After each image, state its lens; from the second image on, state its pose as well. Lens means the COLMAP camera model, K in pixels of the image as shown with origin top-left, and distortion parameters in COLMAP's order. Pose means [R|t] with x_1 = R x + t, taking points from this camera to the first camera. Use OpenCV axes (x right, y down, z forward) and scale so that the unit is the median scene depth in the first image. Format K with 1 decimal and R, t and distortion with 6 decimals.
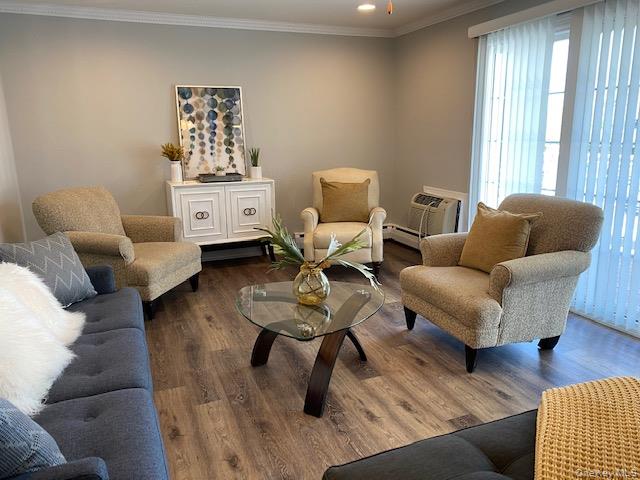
lens RADIAL K [[477.7, 0, 320.0], [0, 477.7, 240.0], [0, 0, 1]] dist [0.001408, -0.006897]
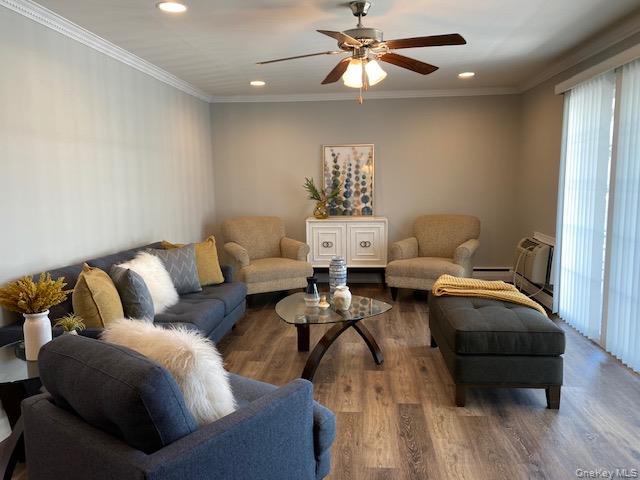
lens RADIAL K [[477.7, 0, 320.0], [0, 477.7, 240.0], [0, 0, 1]] dist [0.001408, -0.006897]
pose [[0.882298, 0.058108, -0.467091, 0.341665], [-0.101304, 0.992537, -0.067879, 0.026460], [0.459661, 0.107208, 0.881600, -0.143608]]
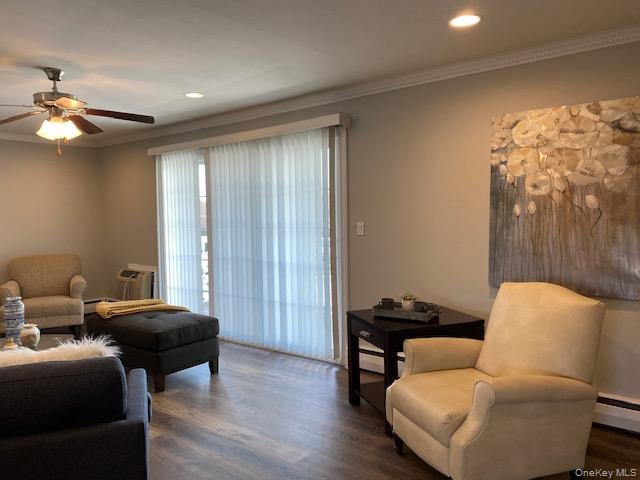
lens RADIAL K [[477.7, 0, 320.0], [0, 477.7, 240.0], [0, 0, 1]] dist [0.001408, -0.006897]
pose [[0.873912, -0.025628, 0.485408, 0.059779], [0.111025, 0.982735, -0.148001, 0.078889], [-0.473234, 0.183233, 0.861670, -0.379942]]
